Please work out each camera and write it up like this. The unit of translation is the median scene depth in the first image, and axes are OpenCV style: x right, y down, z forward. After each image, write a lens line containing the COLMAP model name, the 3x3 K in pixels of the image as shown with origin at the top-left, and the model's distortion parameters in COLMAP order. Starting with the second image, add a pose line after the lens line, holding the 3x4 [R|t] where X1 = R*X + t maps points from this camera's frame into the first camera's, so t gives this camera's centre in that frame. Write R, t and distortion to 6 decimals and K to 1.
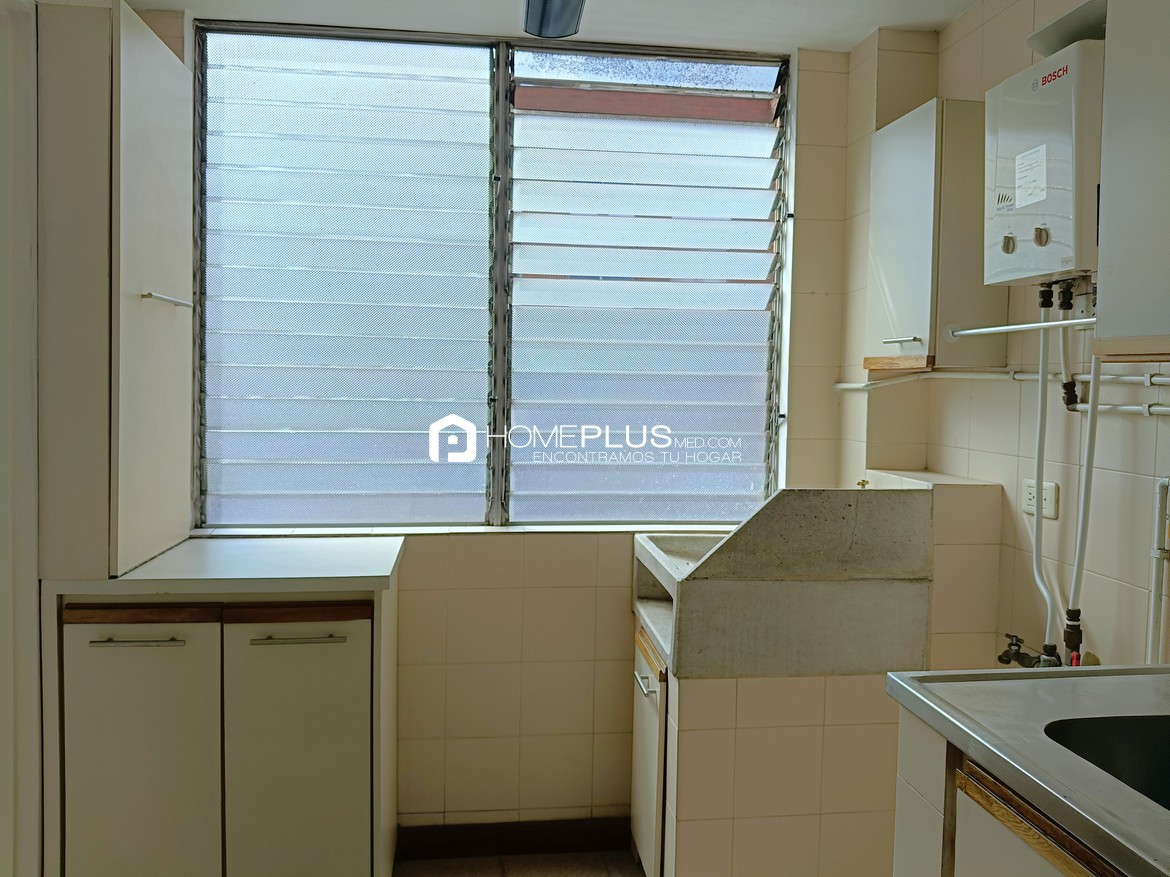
lens RADIAL K [[881.1, 0, 574.4], [0, 881.1, 450.8], [0, 0, 1]] dist [0.027644, -0.114251]
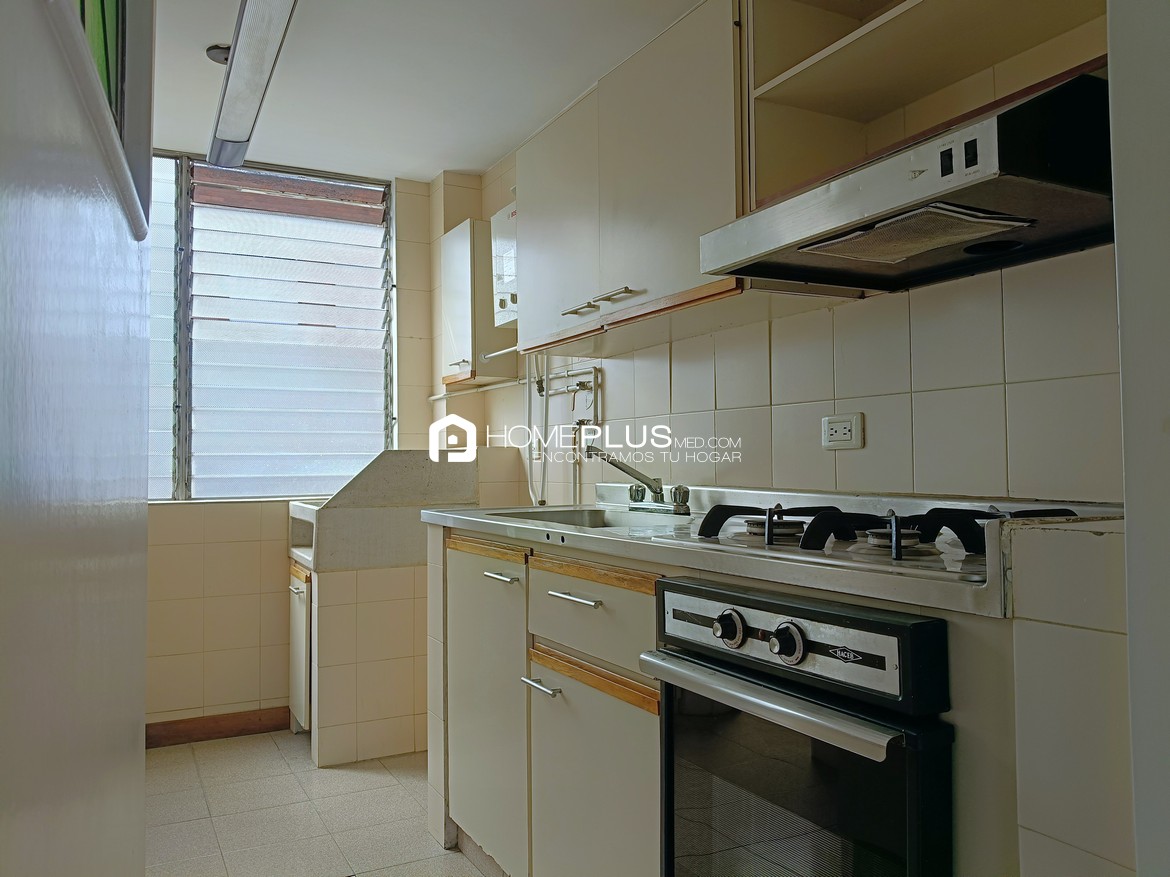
lens RADIAL K [[881.1, 0, 592.5], [0, 881.1, 442.0], [0, 0, 1]] dist [0.027644, -0.114251]
pose [[0.929444, -0.015403, 0.368641, 0.000320], [0.052559, 0.994466, -0.090963, 0.153926], [-0.365200, 0.103921, 0.925110, -0.490115]]
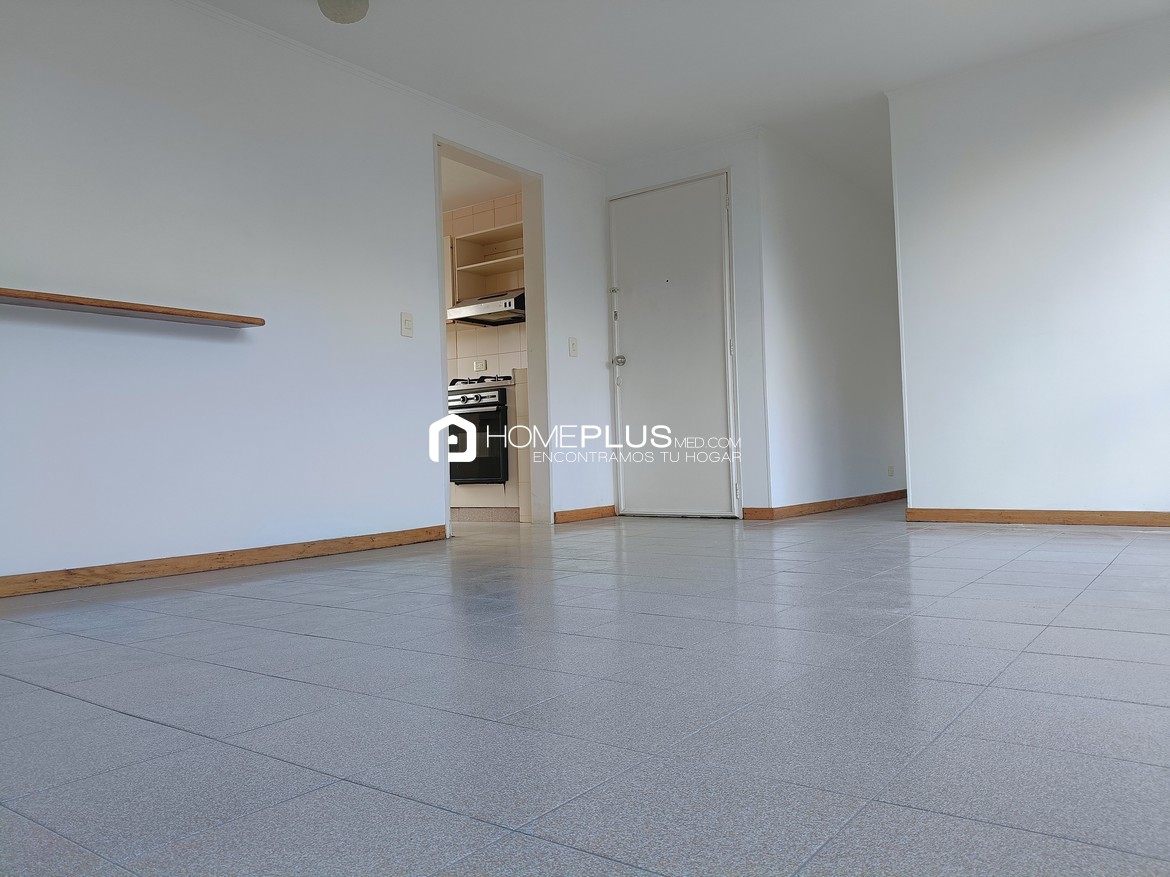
lens RADIAL K [[881.1, 0, 581.2], [0, 881.1, 444.5], [0, 0, 1]] dist [0.027644, -0.114251]
pose [[0.683334, -0.030849, 0.729454, -1.207878], [0.096801, 0.994115, -0.048639, 0.470828], [-0.723661, 0.103849, 0.682298, -1.818435]]
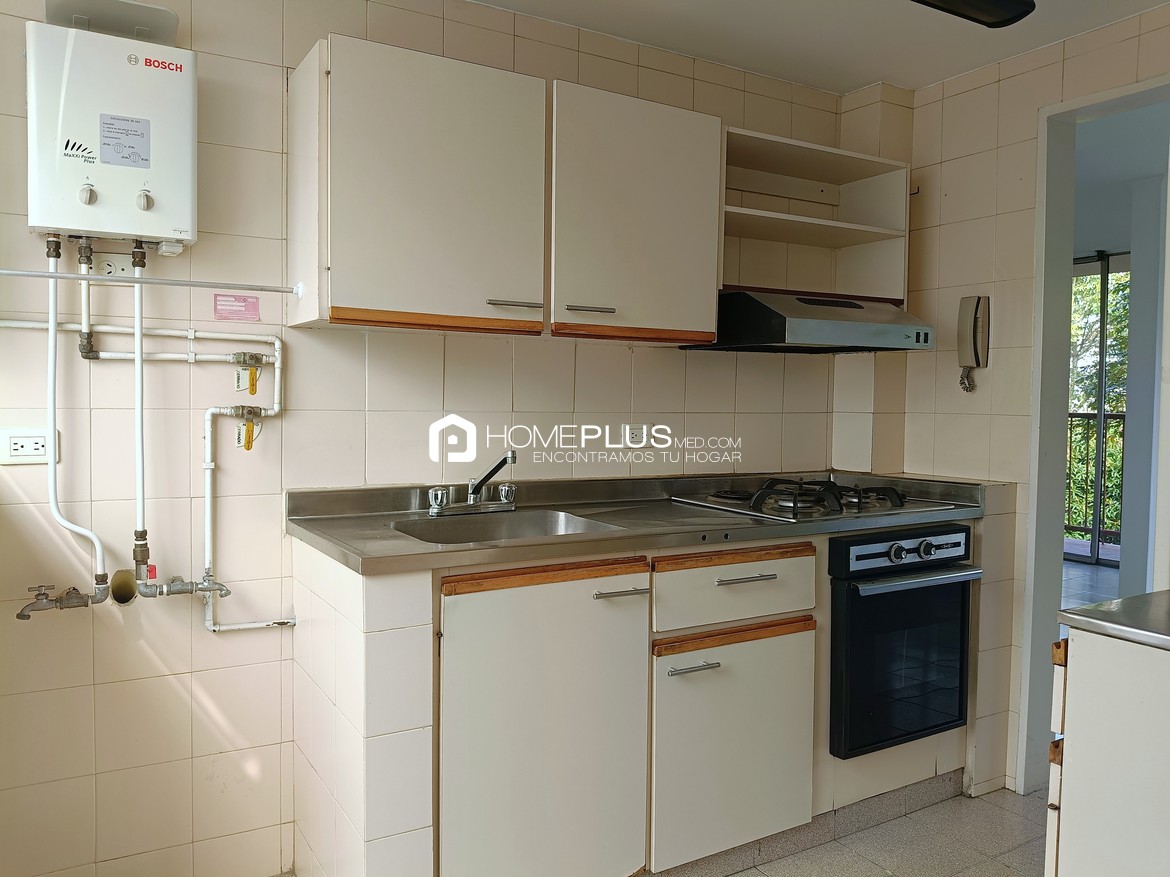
lens RADIAL K [[881.1, 0, 583.2], [0, 881.1, 443.3], [0, 0, 1]] dist [0.027644, -0.114251]
pose [[-0.411078, -0.075280, 0.908486, -0.476243], [0.046096, 0.993593, 0.103190, -0.018406], [-0.910434, 0.084297, -0.404974, 0.630283]]
